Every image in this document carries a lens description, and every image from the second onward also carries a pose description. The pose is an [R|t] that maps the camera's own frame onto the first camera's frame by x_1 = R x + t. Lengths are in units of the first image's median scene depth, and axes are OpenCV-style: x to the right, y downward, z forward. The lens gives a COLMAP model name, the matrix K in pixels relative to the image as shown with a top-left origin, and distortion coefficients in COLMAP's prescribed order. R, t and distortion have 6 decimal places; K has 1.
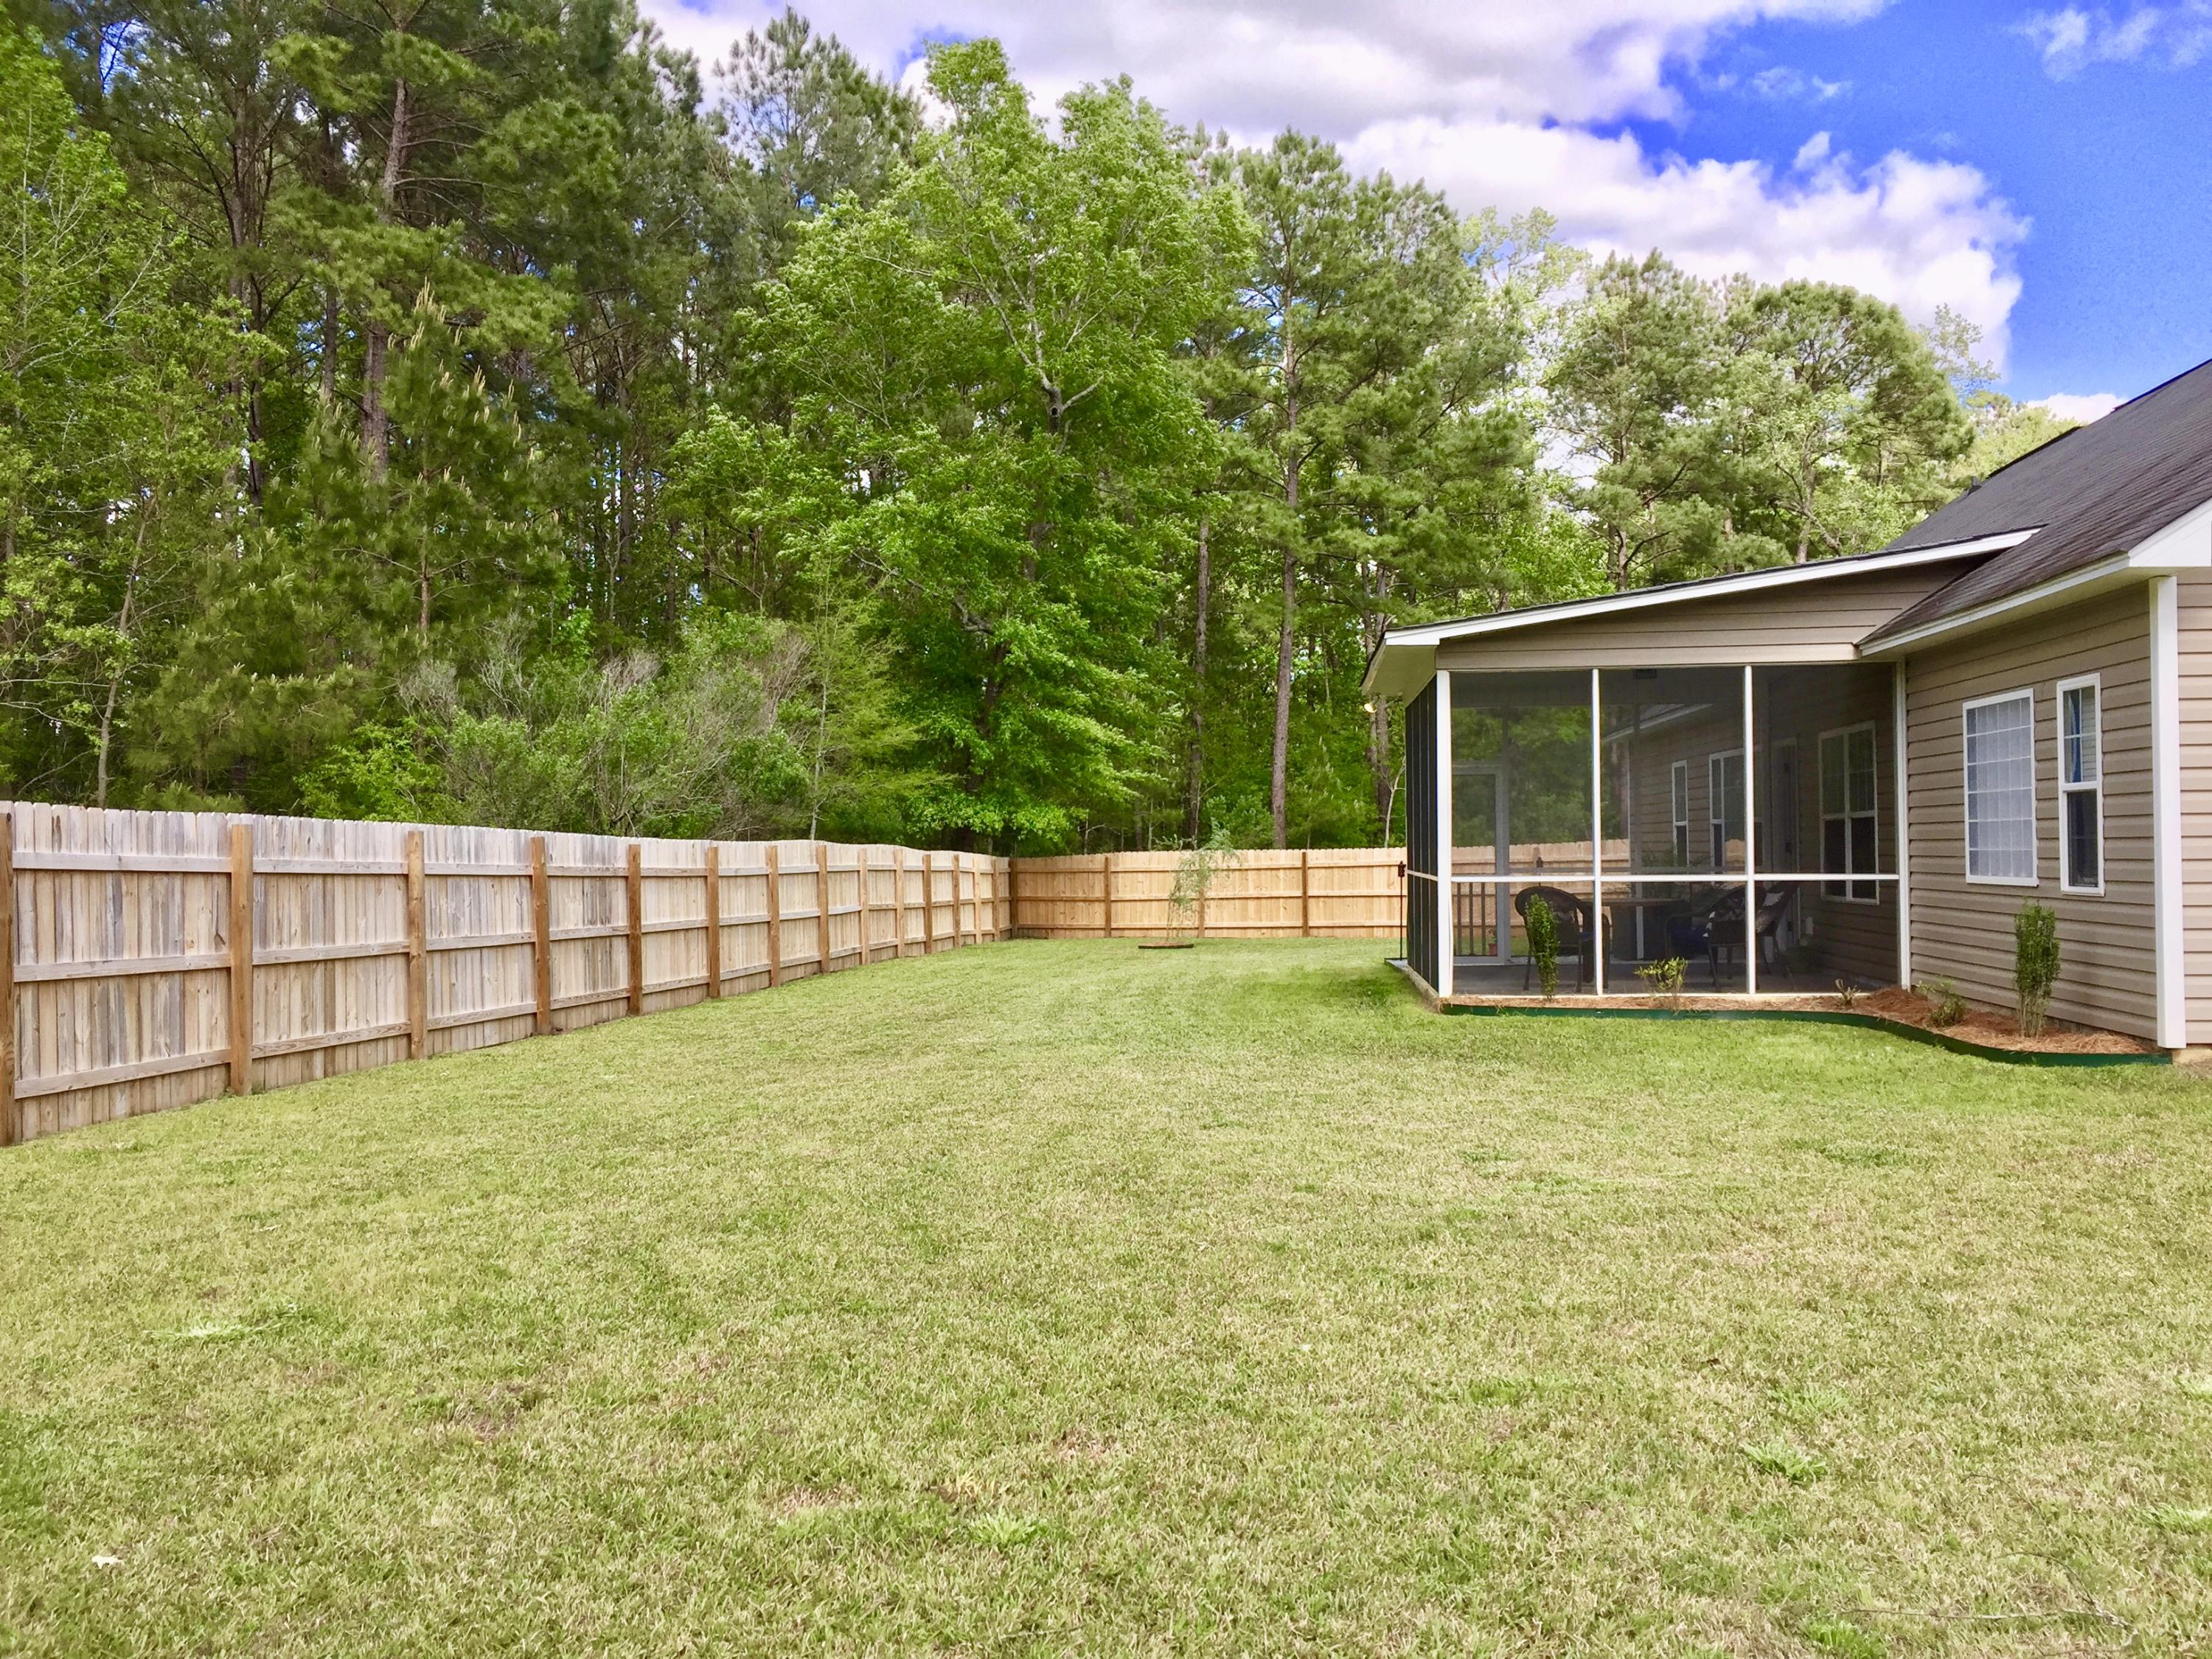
lens RADIAL K [[1862.6, 0, 1106.0], [0, 1862.6, 829.5], [0, 0, 1]] dist [0.049744, -0.055853]
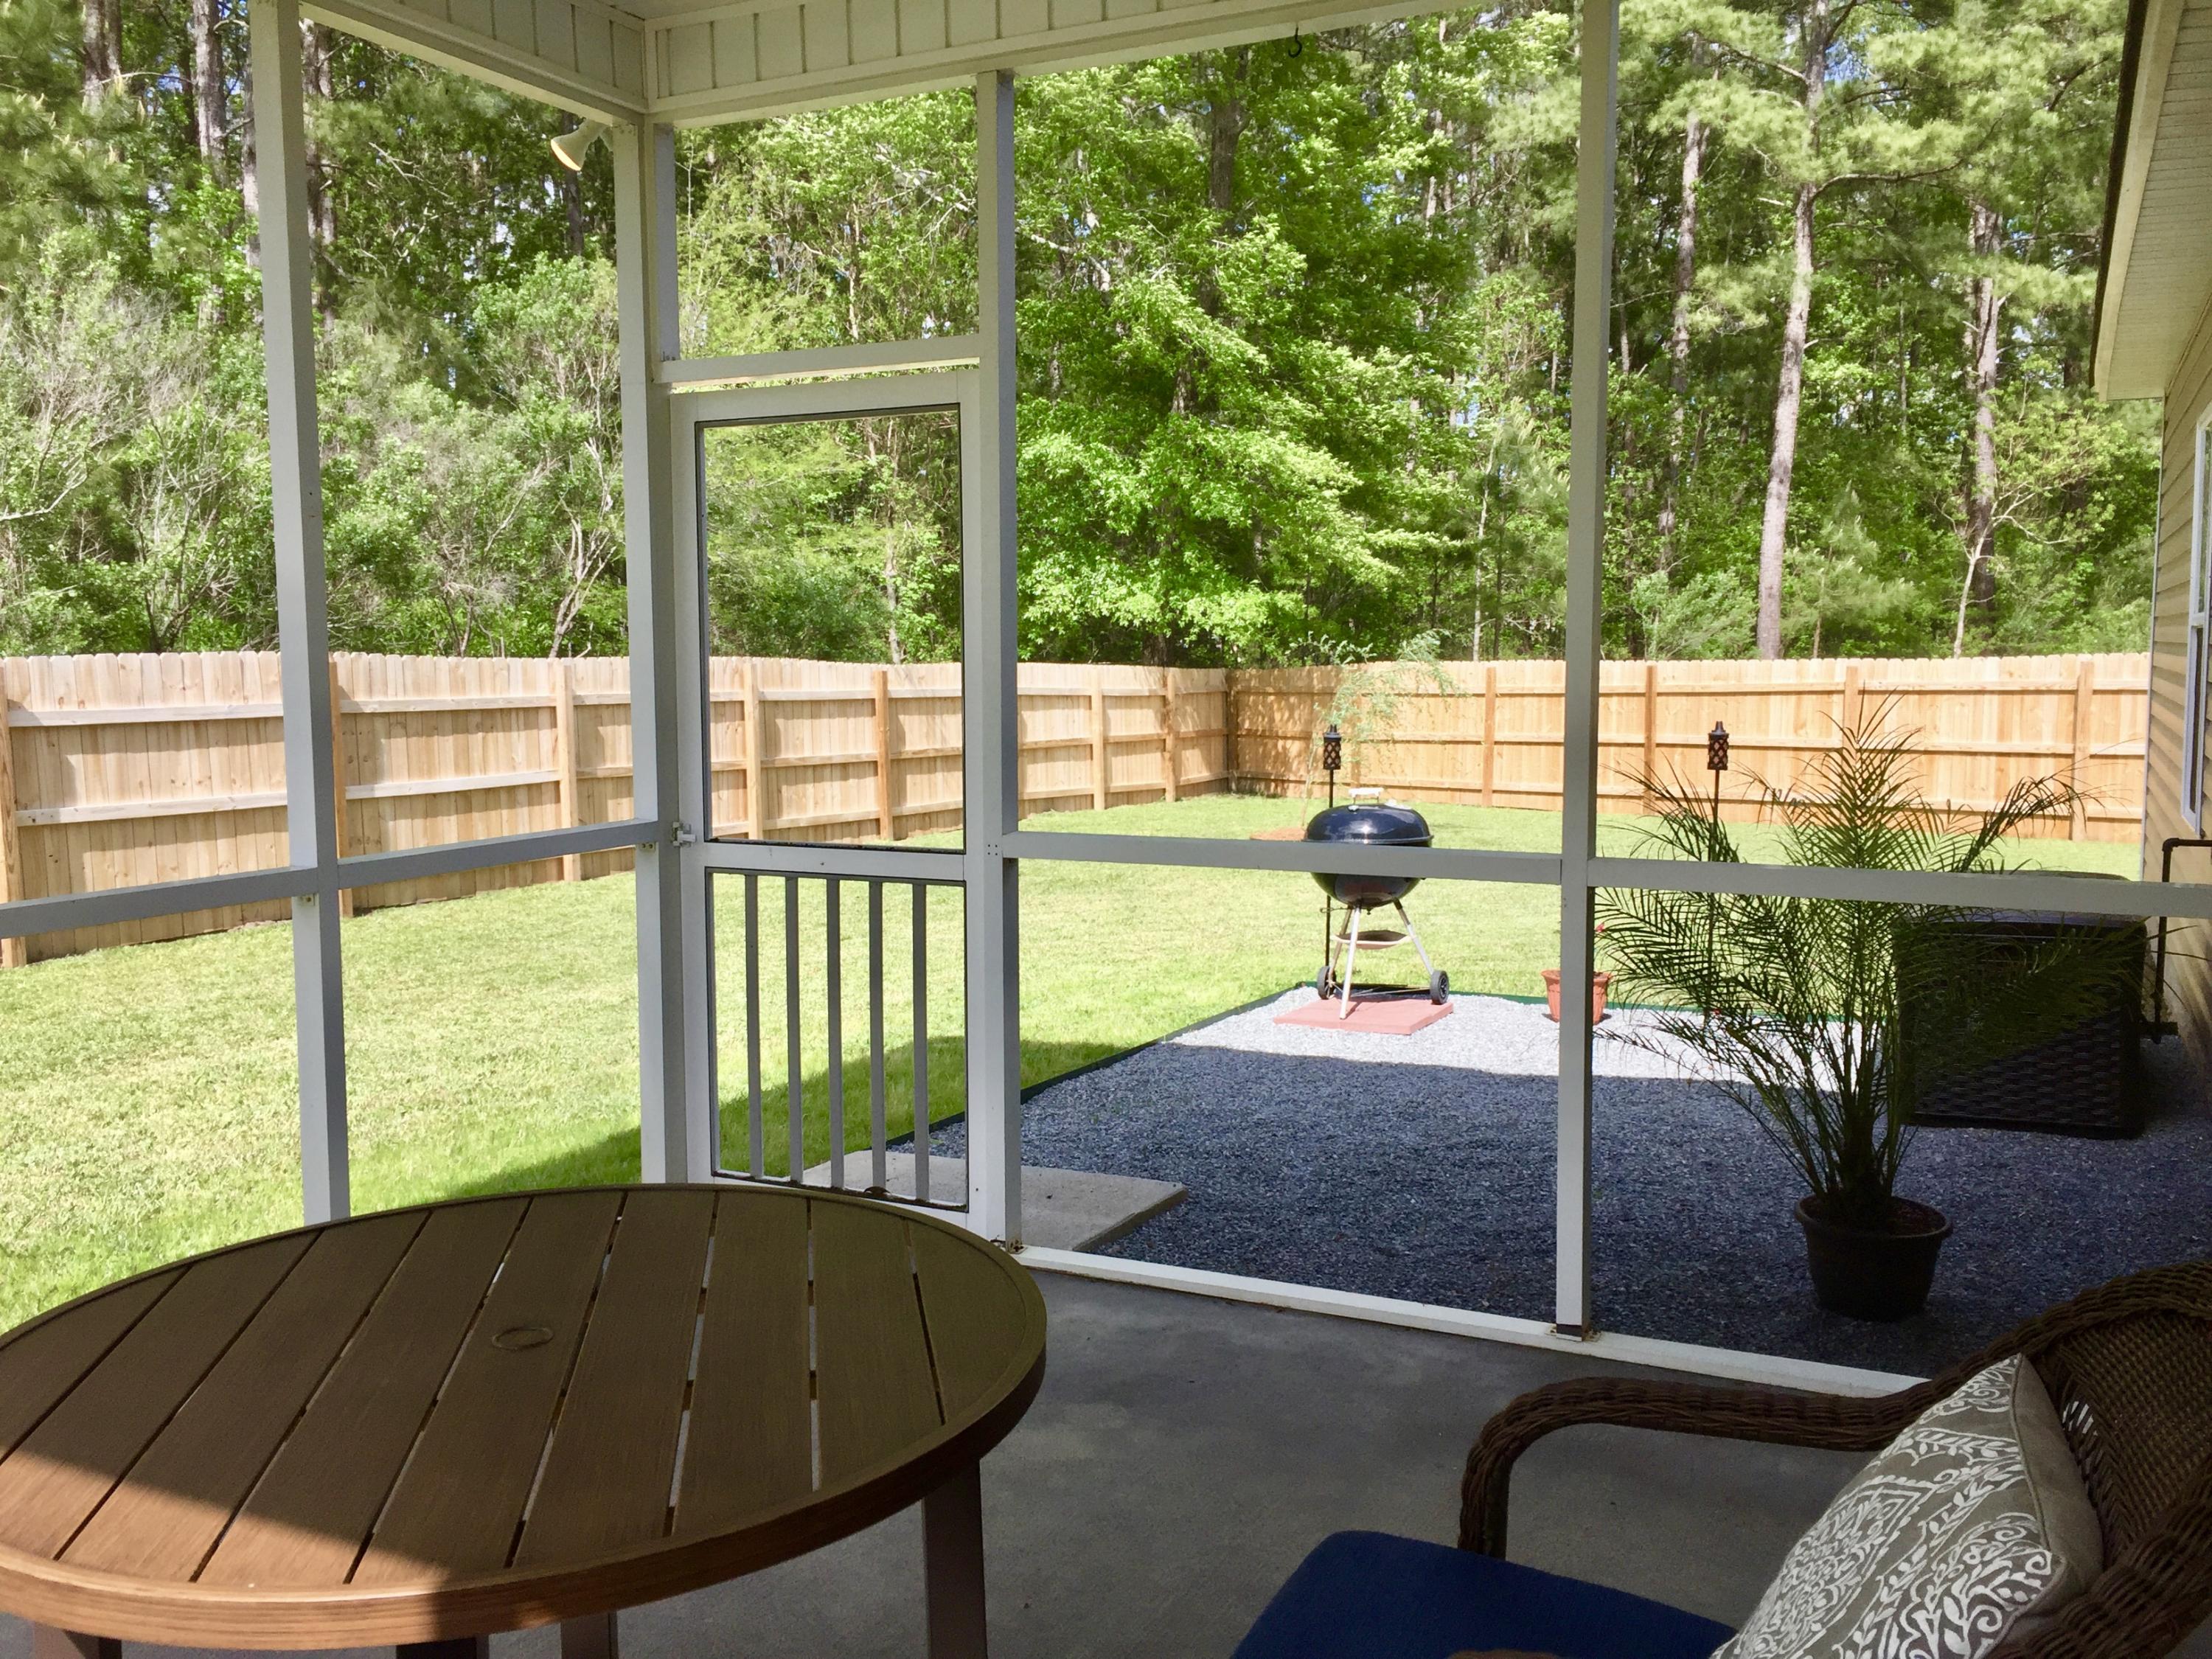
lens RADIAL K [[1890.8, 0, 1106.0], [0, 1890.8, 829.5], [0, 0, 1]] dist [0.104384, -0.137735]
pose [[0.934274, 0.038231, -0.354501, 0.212554], [0.000734, 0.994027, 0.109135, -0.002527], [0.356556, -0.102223, 0.928665, 0.525055]]
